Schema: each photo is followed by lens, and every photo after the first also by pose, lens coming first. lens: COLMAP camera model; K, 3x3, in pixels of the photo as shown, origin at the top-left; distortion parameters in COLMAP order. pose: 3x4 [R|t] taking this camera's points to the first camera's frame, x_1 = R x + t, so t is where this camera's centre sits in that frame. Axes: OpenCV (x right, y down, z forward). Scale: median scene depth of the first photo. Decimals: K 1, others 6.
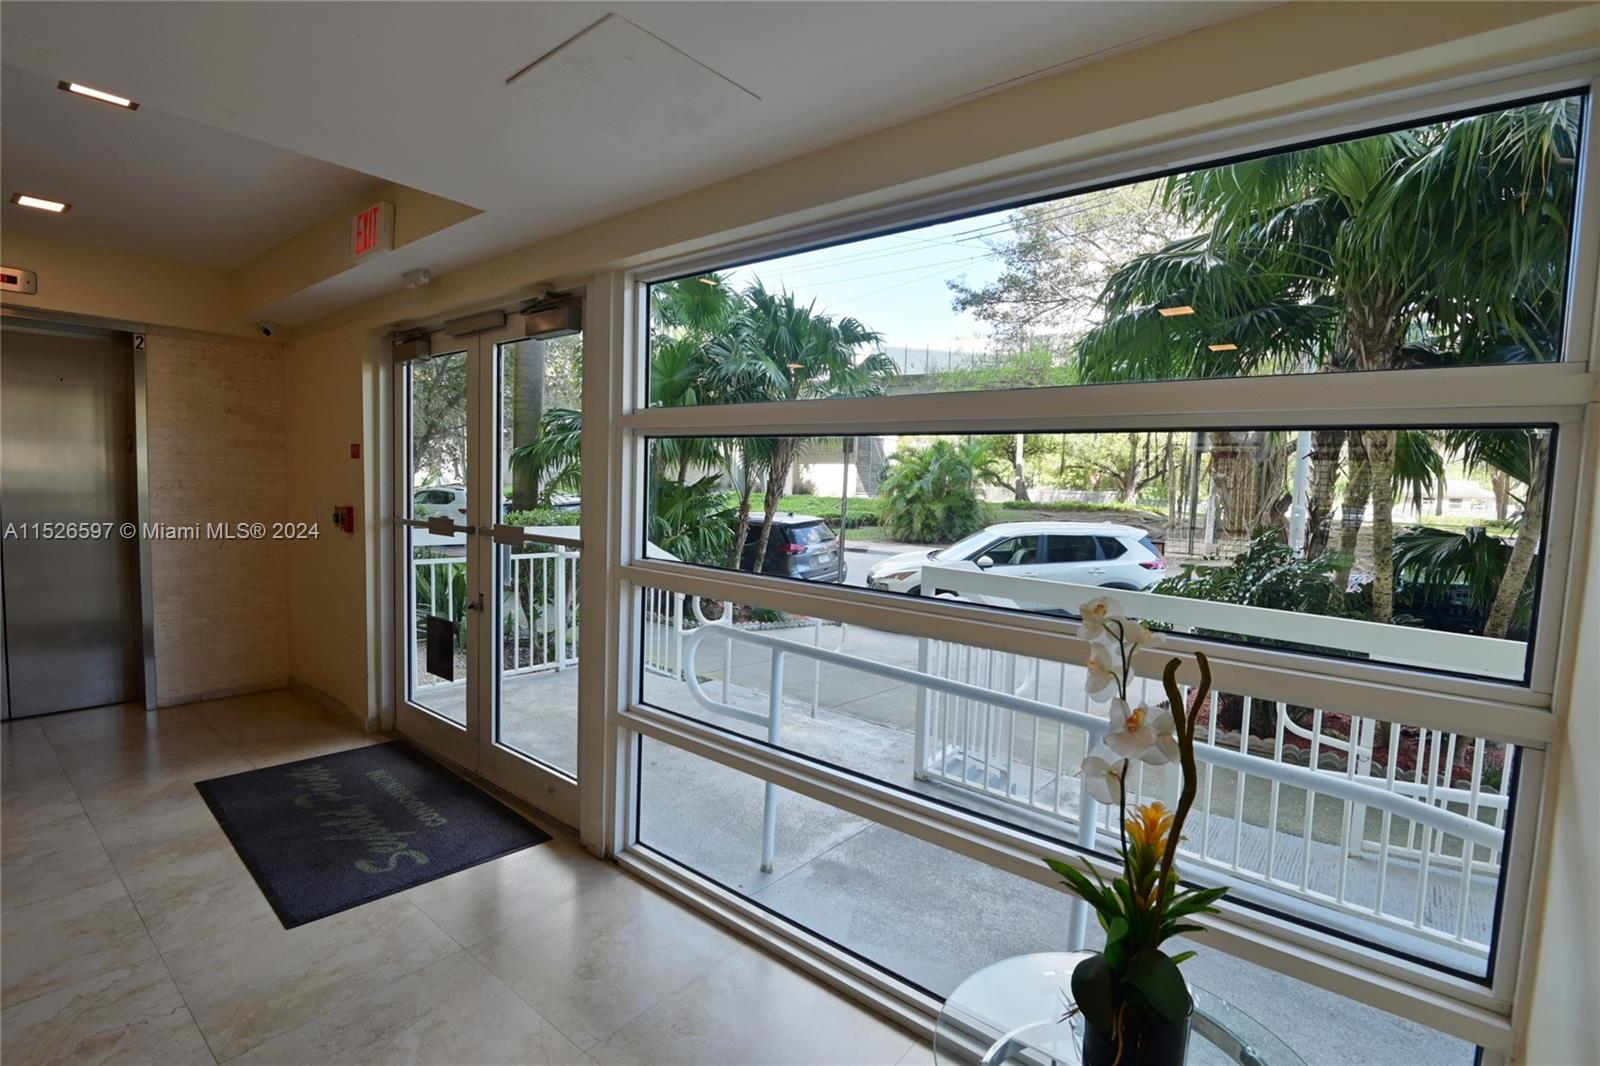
lens RADIAL K [[735.3, 0, 813.5], [0, 735.3, 537.6], [0, 0, 1]] dist [-0.012686, -0.003675]
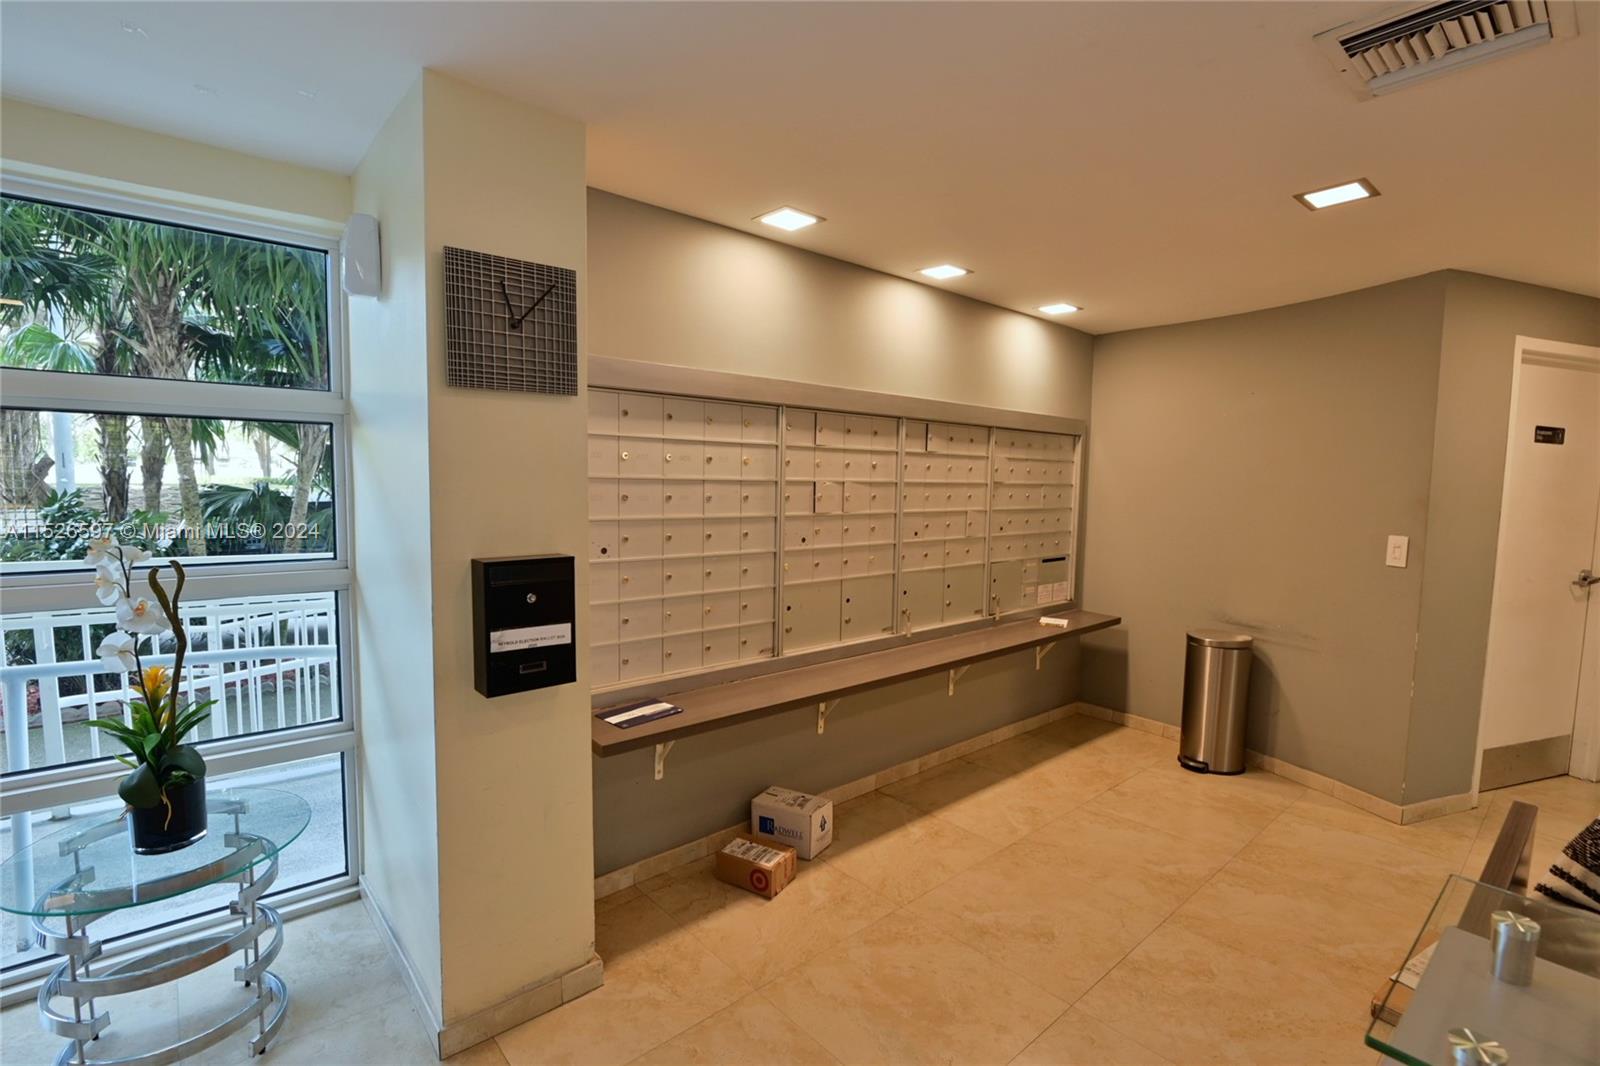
lens RADIAL K [[735.3, 0, 804.7], [0, 735.3, 533.5], [0, 0, 1]] dist [-0.012686, -0.003675]
pose [[0.173703, -0.108477, 0.978805, -0.167722], [0.060665, 0.993206, 0.099307, 0.004751], [-0.982928, 0.042129, 0.179104, -0.139378]]
